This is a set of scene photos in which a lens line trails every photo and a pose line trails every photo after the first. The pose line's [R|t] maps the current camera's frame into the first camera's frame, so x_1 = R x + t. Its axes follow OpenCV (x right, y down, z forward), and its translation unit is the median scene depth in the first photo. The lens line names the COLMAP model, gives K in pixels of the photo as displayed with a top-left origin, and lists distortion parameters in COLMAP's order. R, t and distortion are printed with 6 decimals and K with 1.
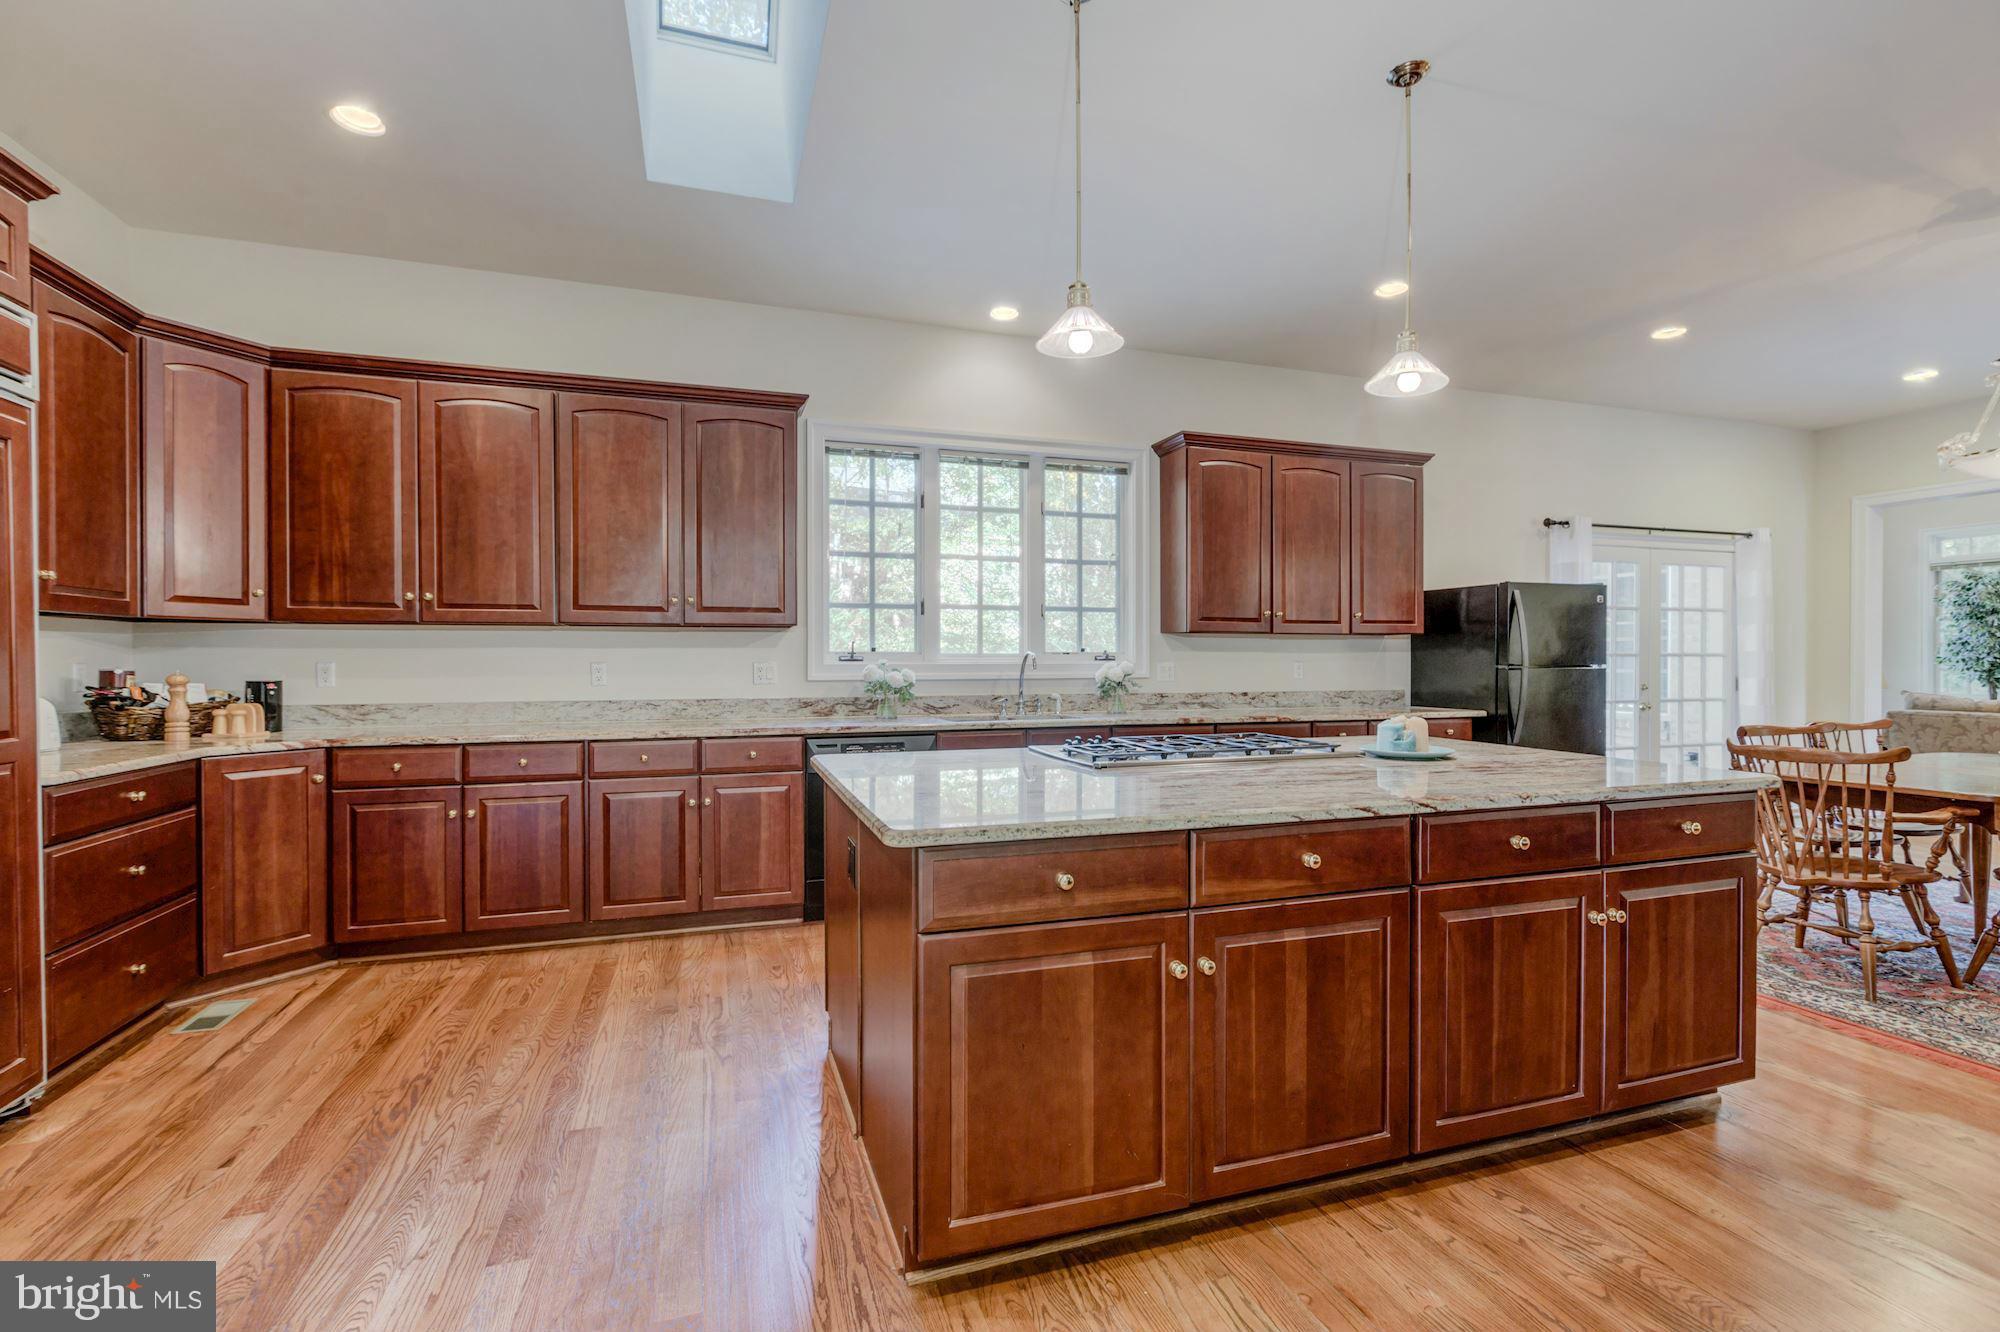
lens RADIAL K [[884.4, 0, 990.4], [0, 884.4, 665.5], [0, 0, 1]] dist [0.007159, 0.000030]
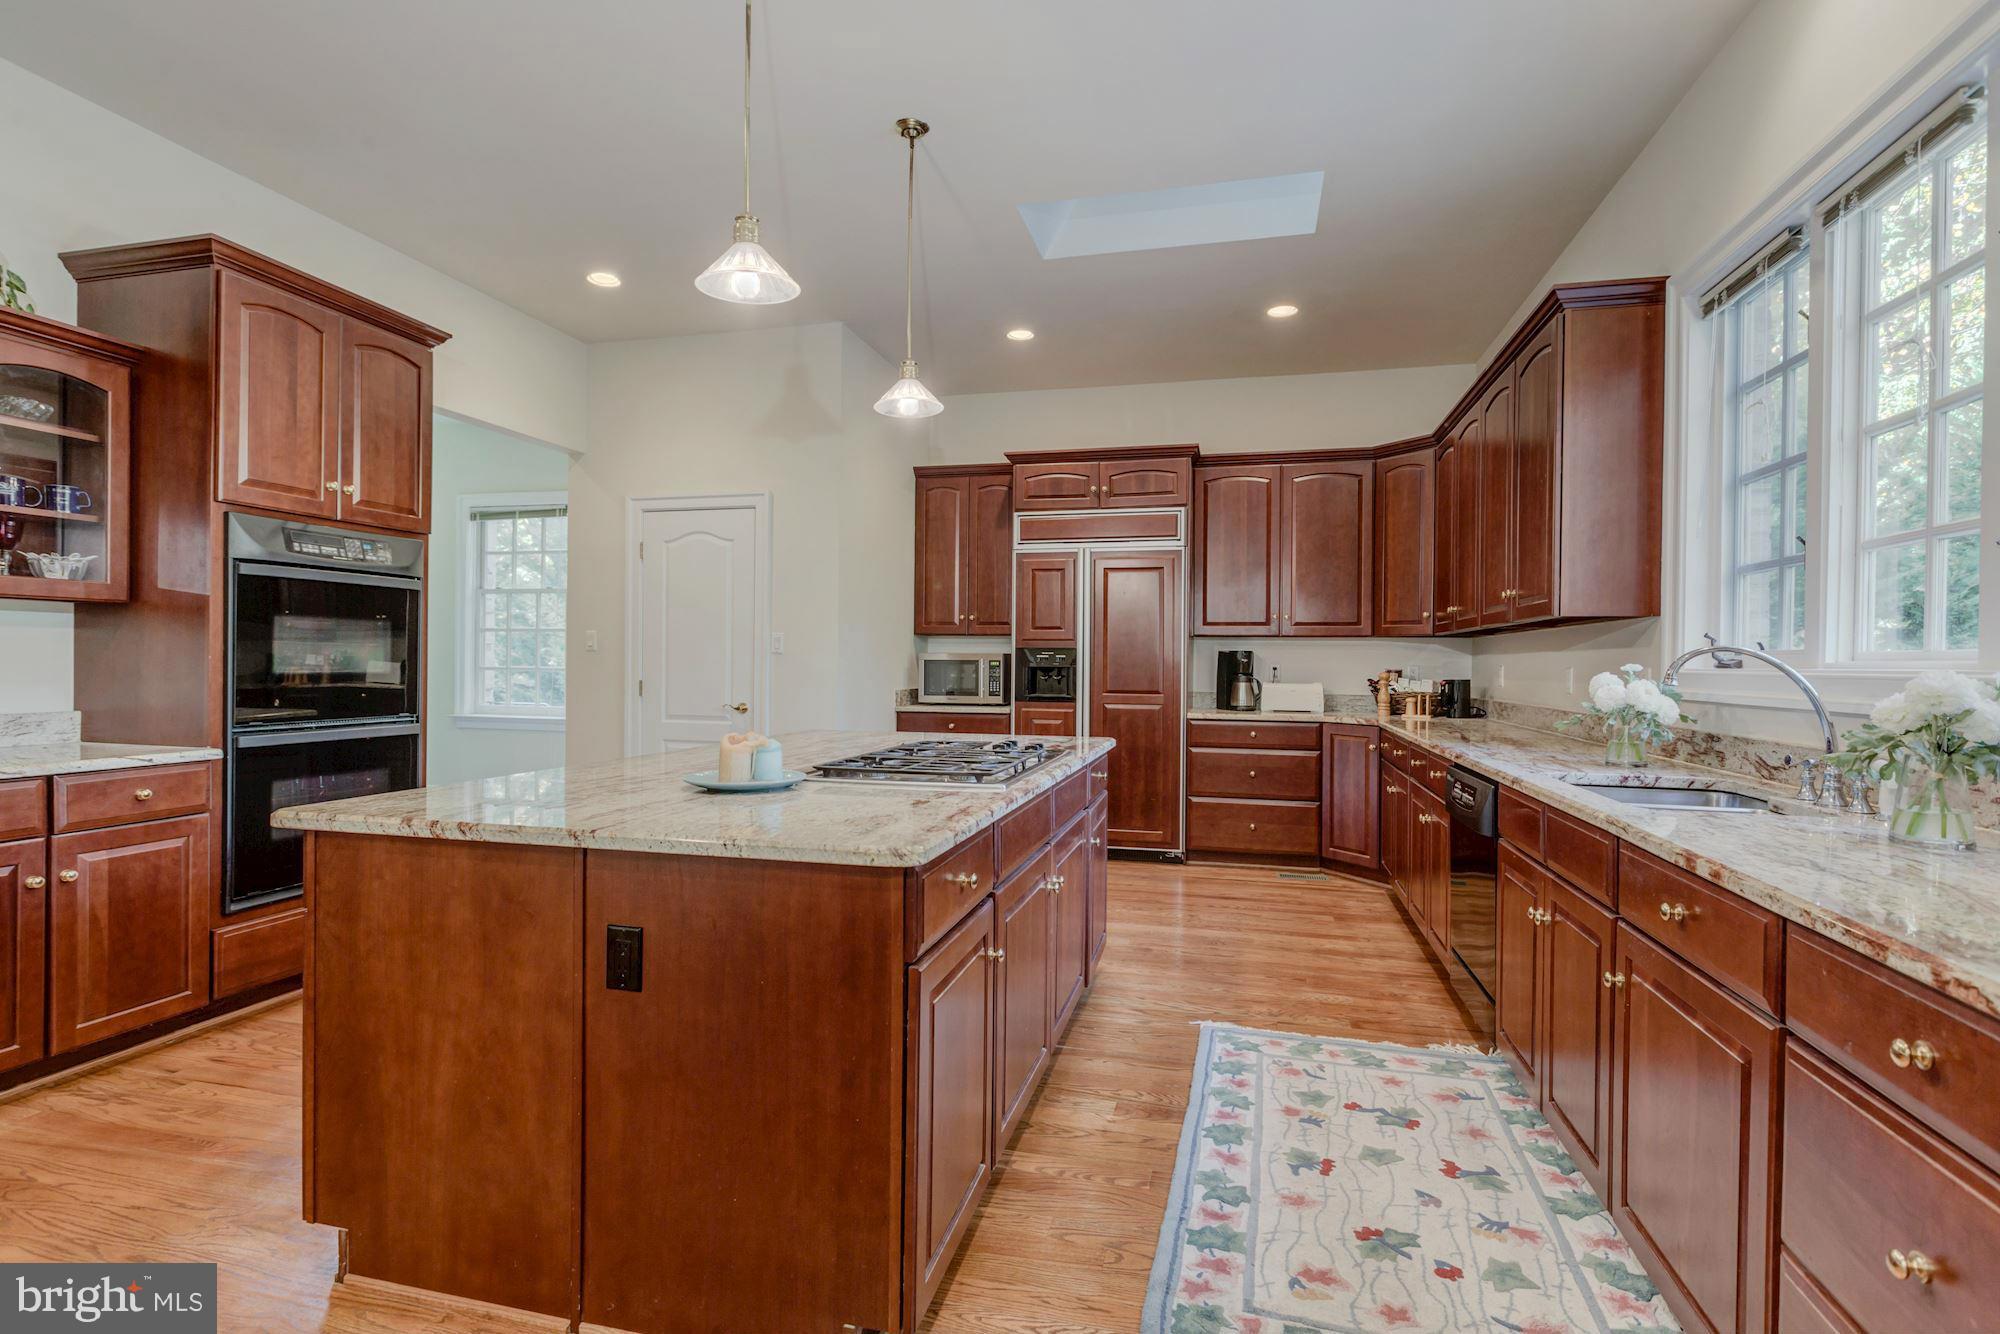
lens RADIAL K [[963.4, 0, 1000.1], [0, 963.4, 667.1], [0, 0, 1]] dist [-0.000727, -0.000190]
pose [[-0.533146, -0.000294, -0.846023, 0.606685], [-0.016369, 0.999816, 0.009968, -0.004869], [0.845865, 0.019163, -0.533053, 0.937459]]
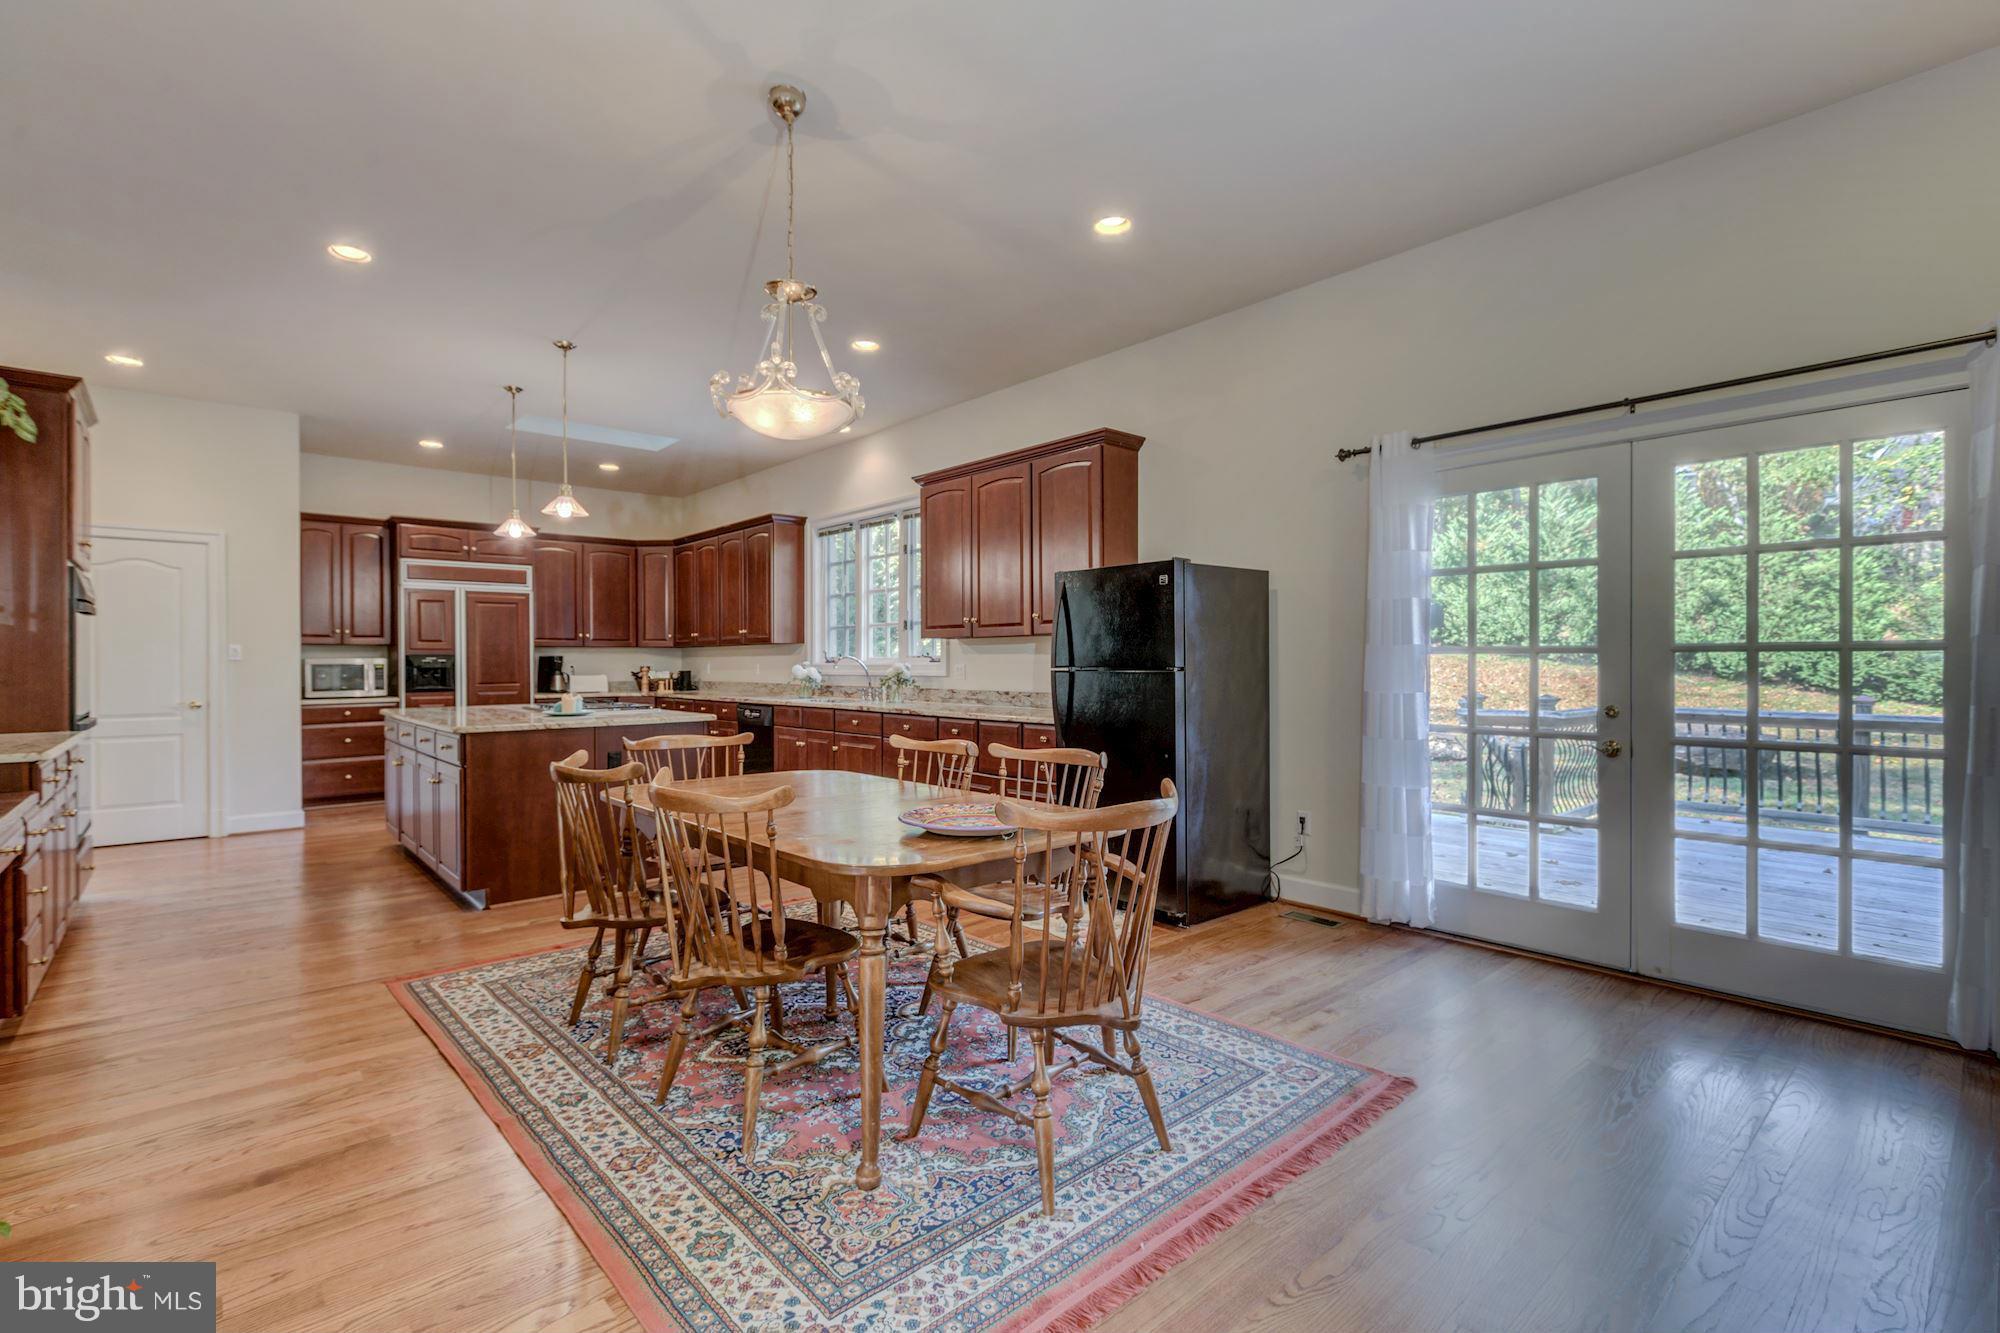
lens RADIAL K [[884.4, 0, 990.4], [0, 884.4, 666.0], [0, 0, 1]] dist [0.007159, 0.000030]
pose [[0.395371, 0.002062, -0.918519, 1.455835], [-0.002944, 0.999995, 0.000977, -0.002066], [0.918517, 0.002318, 0.395375, 0.628893]]
